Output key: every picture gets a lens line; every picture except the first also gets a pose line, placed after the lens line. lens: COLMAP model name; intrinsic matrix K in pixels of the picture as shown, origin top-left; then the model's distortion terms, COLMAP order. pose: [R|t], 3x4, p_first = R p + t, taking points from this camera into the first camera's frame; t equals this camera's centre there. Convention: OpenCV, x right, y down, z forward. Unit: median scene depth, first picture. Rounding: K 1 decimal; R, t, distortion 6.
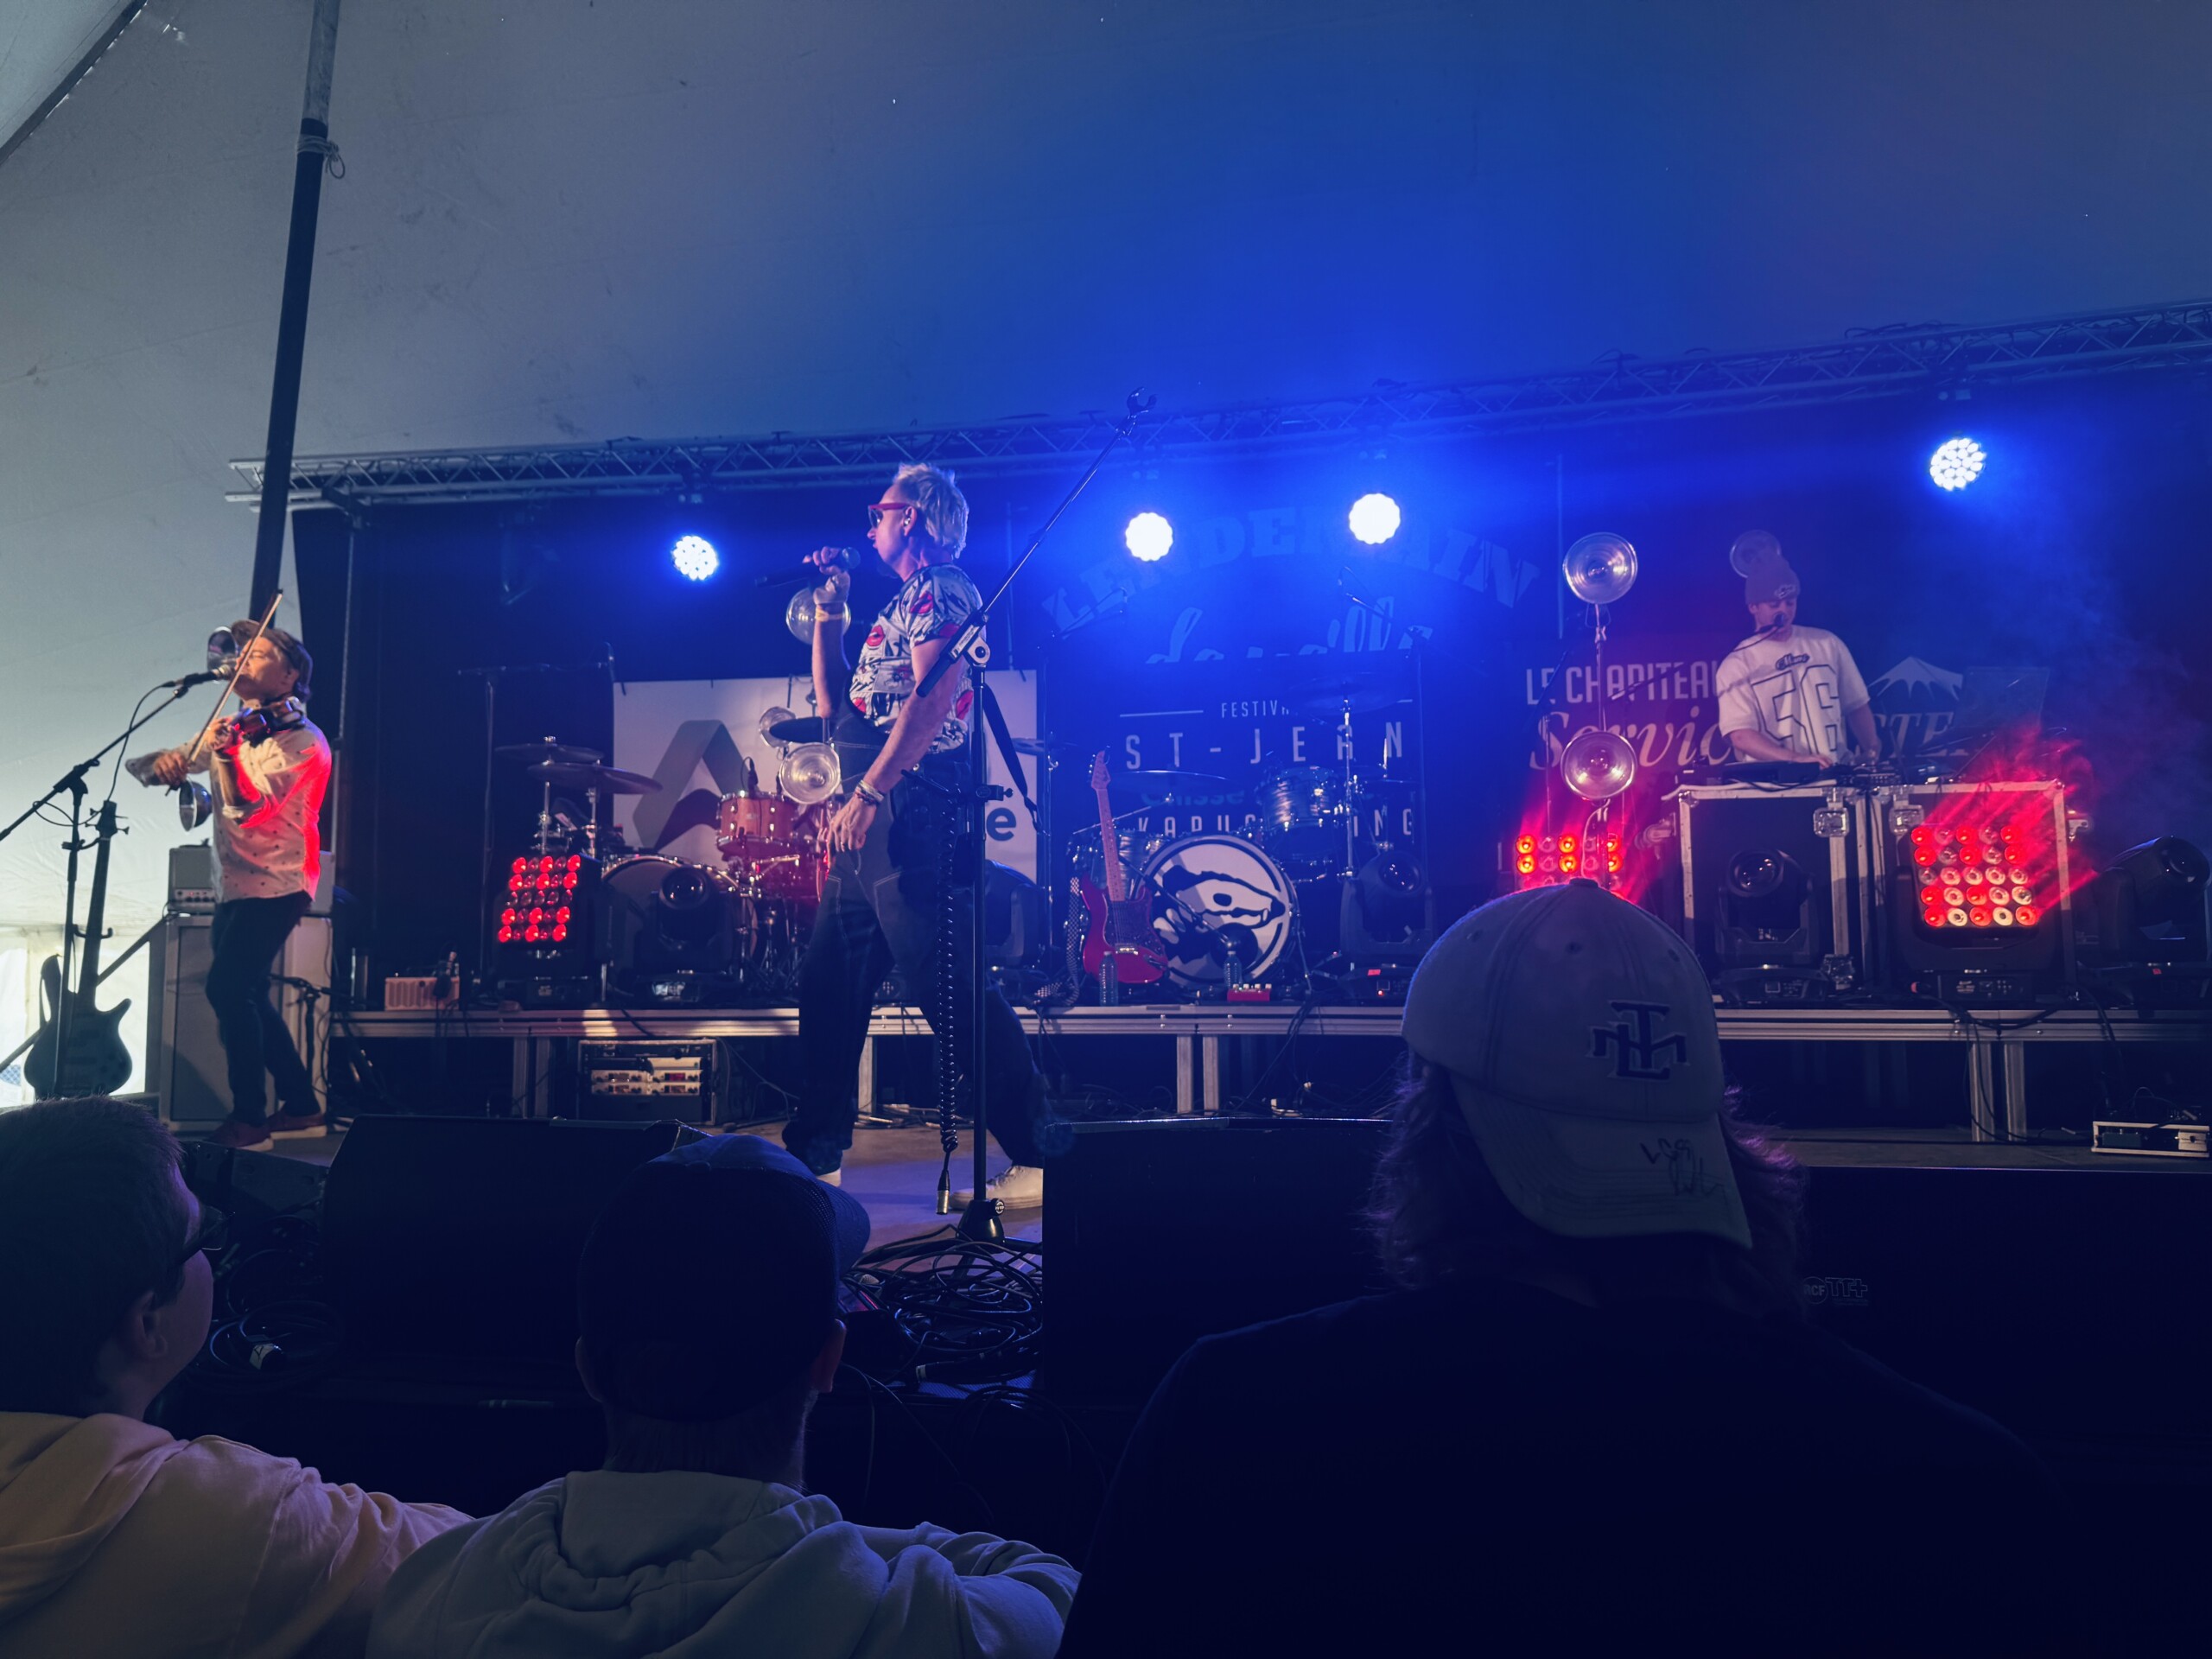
lens RADIAL K [[1559.4, 0, 1101.6], [0, 1559.4, 818.4], [0, 0, 1]] dist [0.073538, -0.086191]
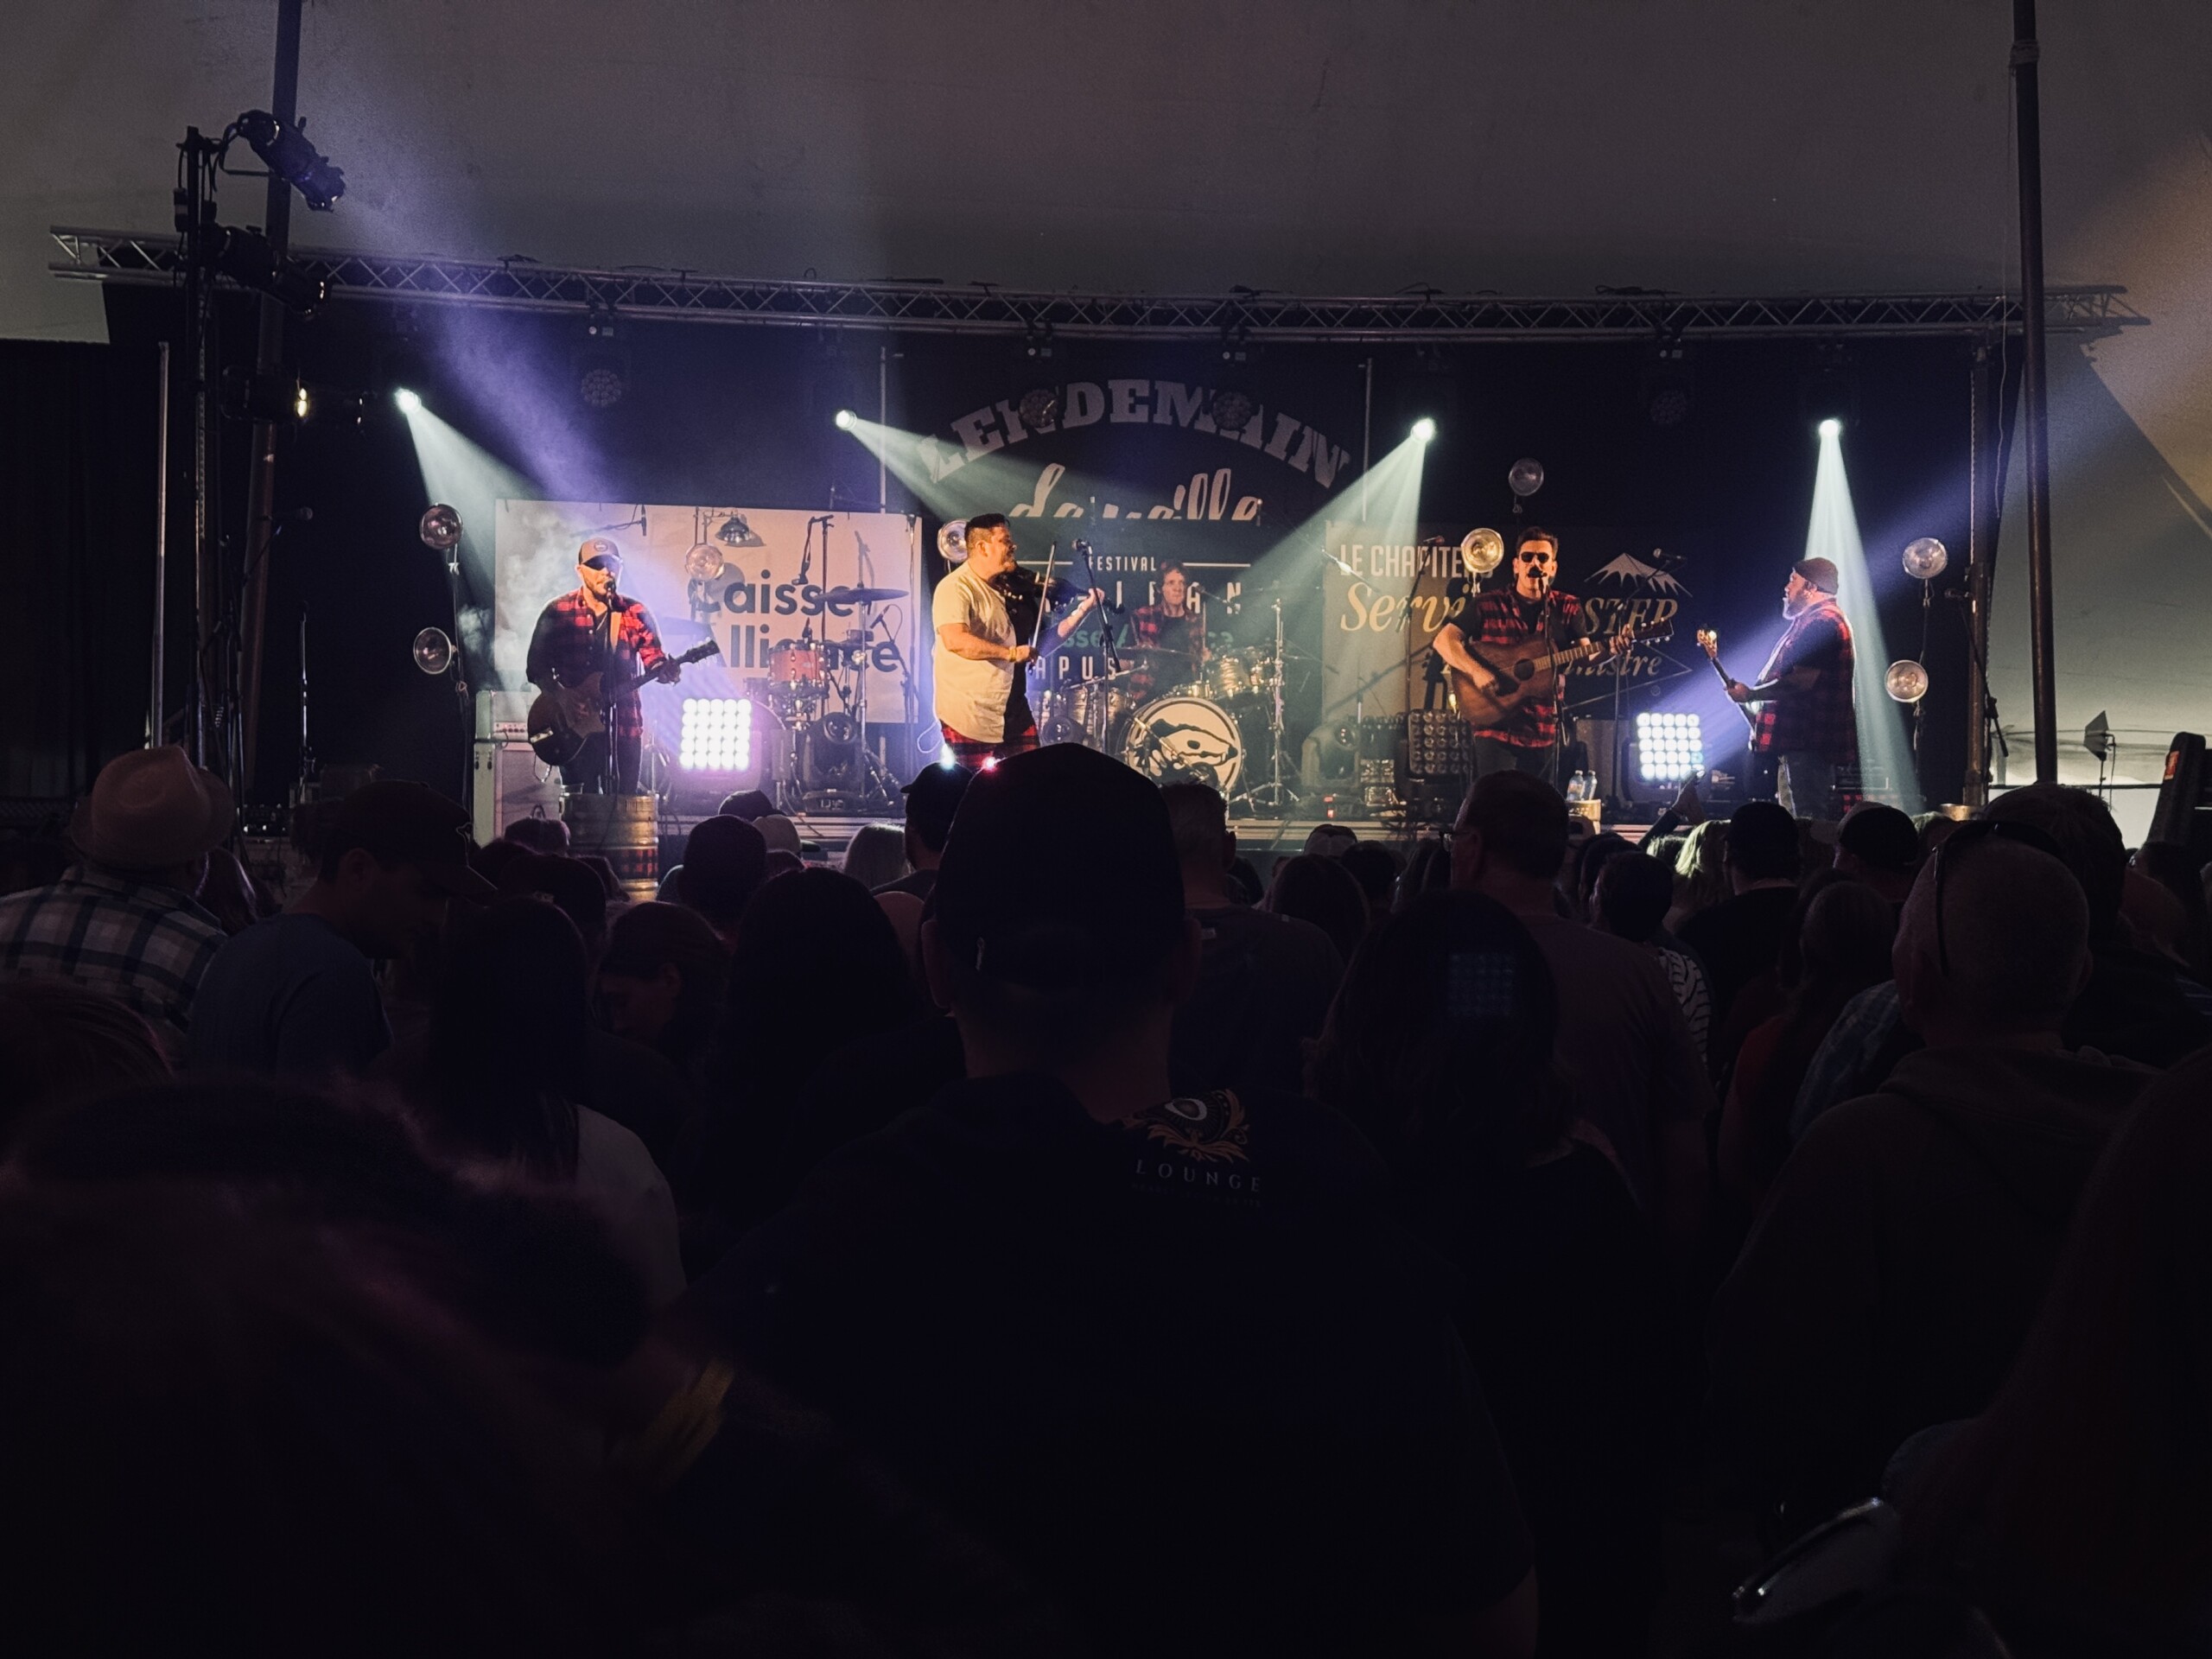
lens RADIAL K [[3102.5, 0, 1082.2], [0, 3102.5, 875.6], [0, 0, 1]] dist [0.097203, 0.000000]
pose [[0.935180, 0.003851, 0.354153, -0.771286], [-0.050370, 0.991223, 0.122228, -0.128136], [-0.350574, -0.132144, 0.927166, -1.192191]]
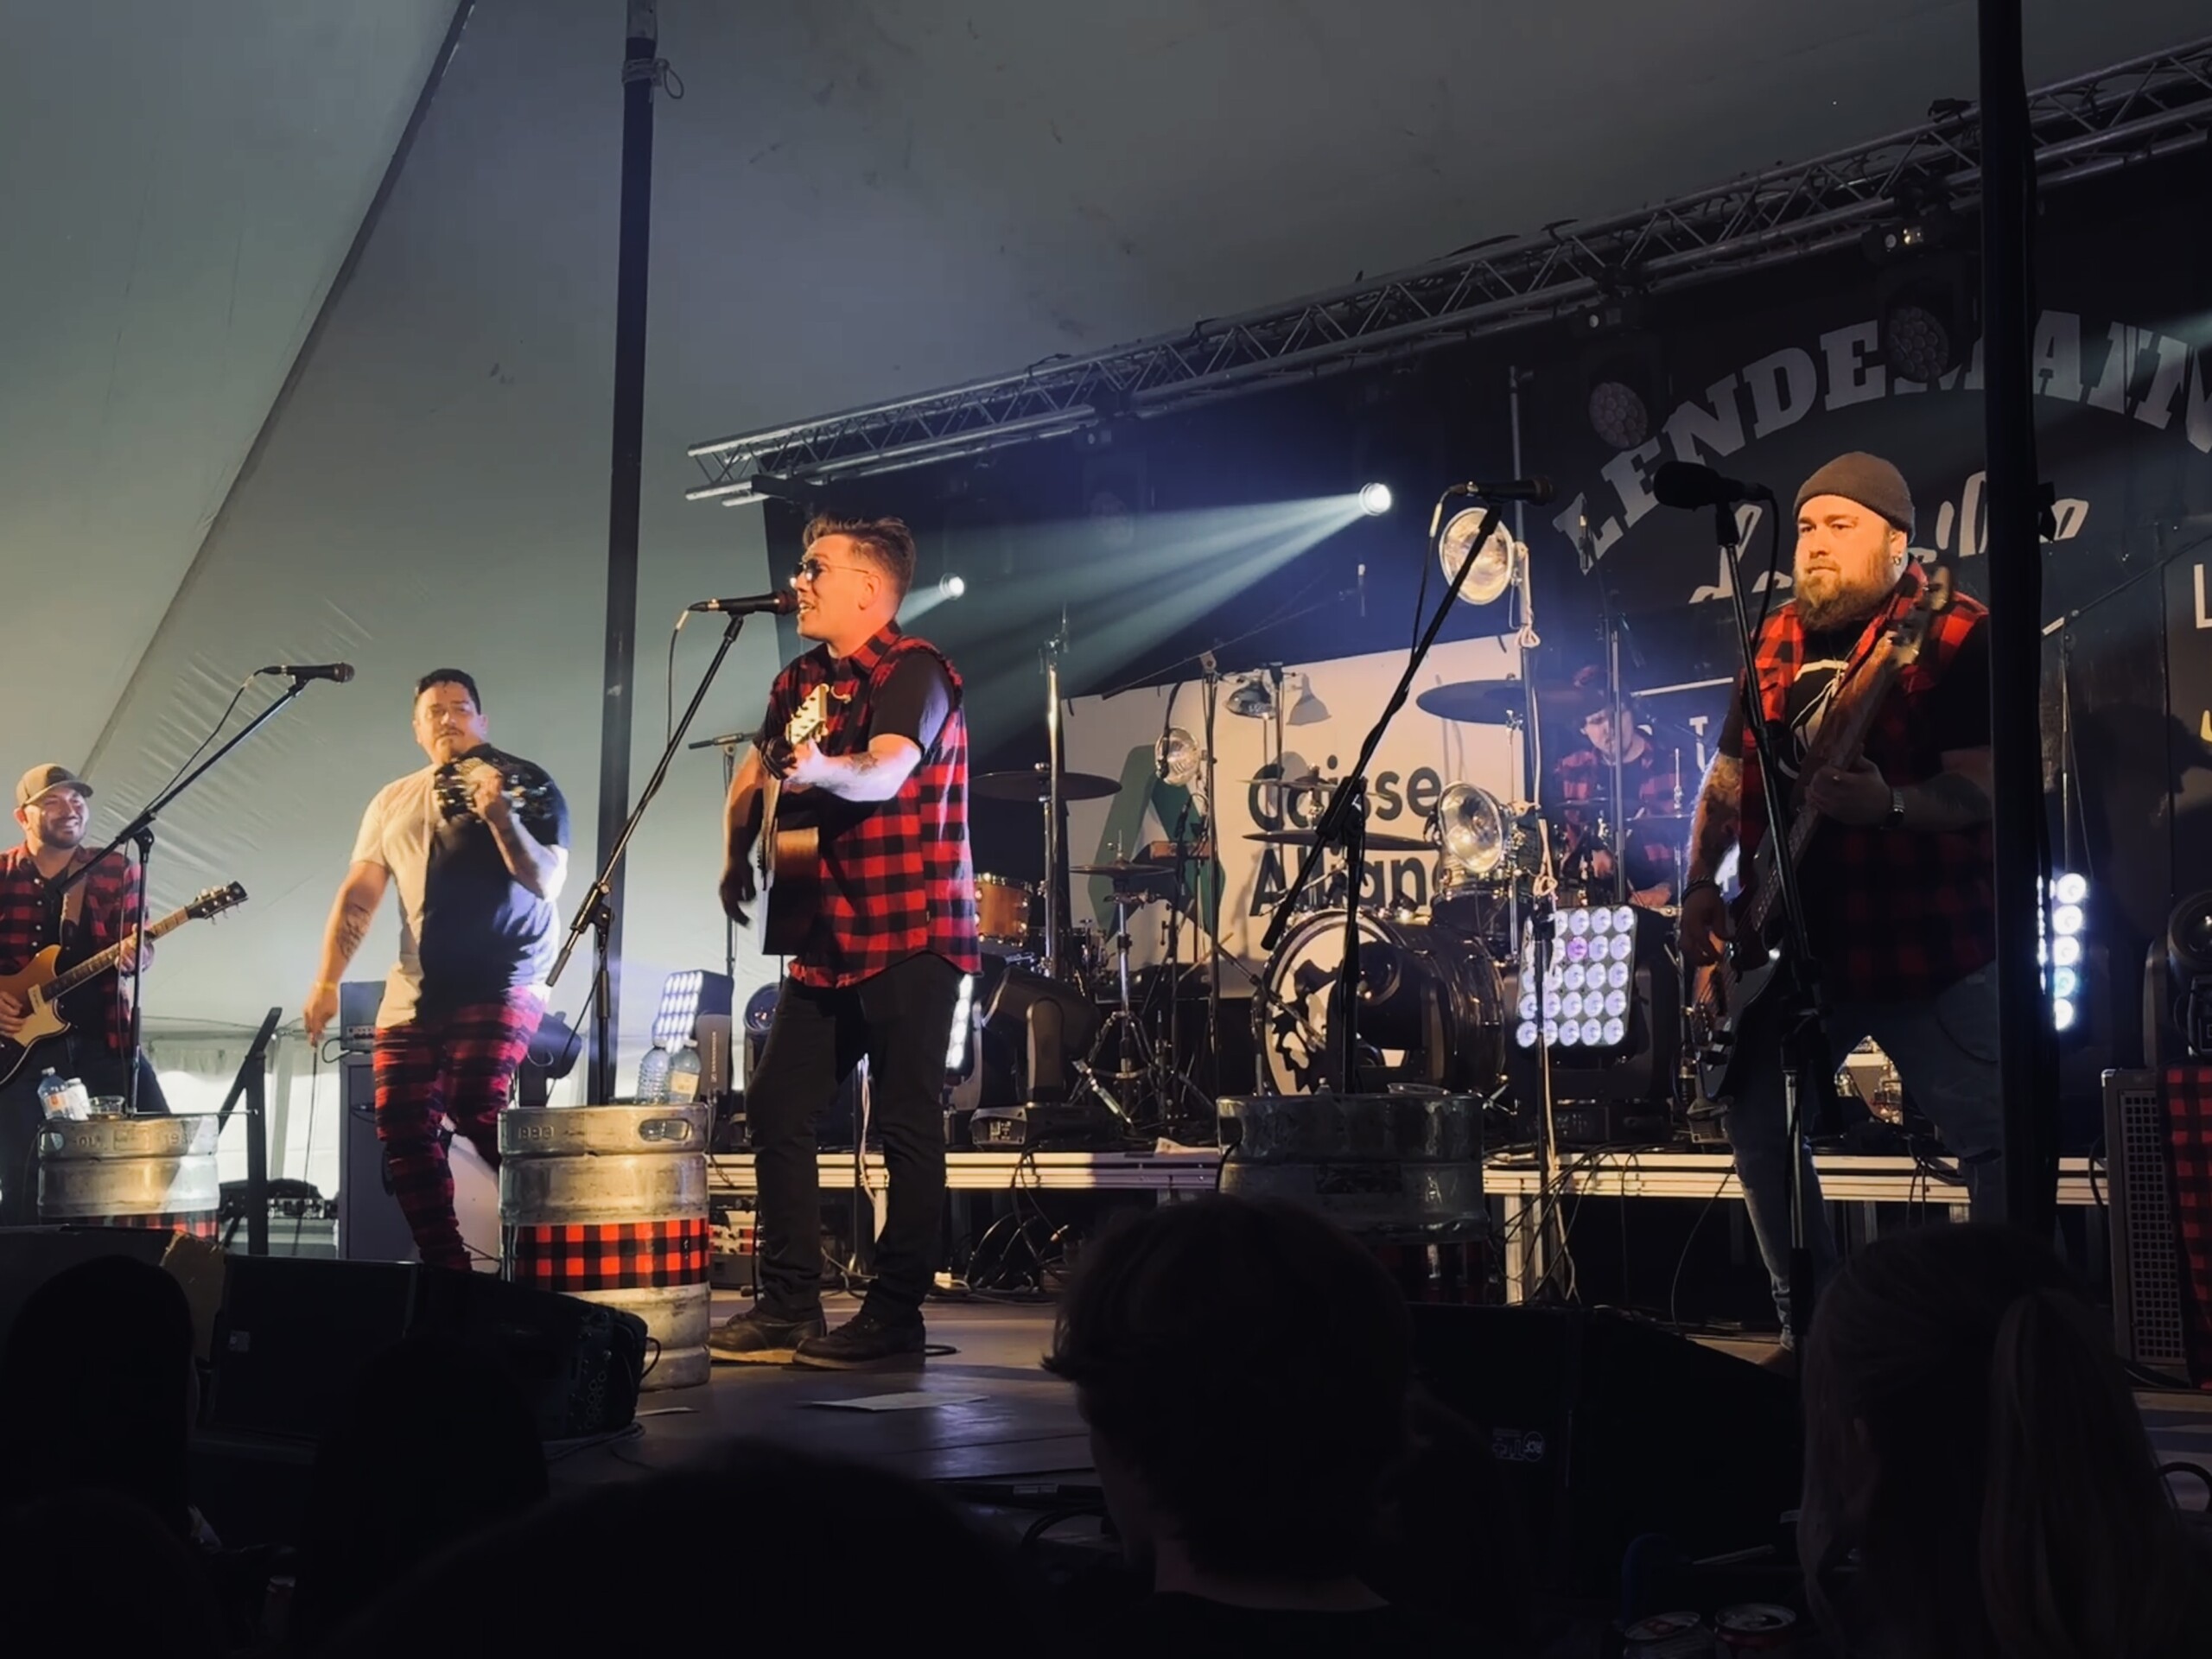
lens RADIAL K [[3319.0, 0, 1094.5], [0, 3319.0, 847.6], [0, 0, 1]] dist [0.111857, 0.000000]
pose [[0.792503, -0.053849, -0.607486, 0.706913], [0.071694, 0.997414, 0.005116, -0.028777], [0.605640, -0.047608, 0.794314, -0.223262]]
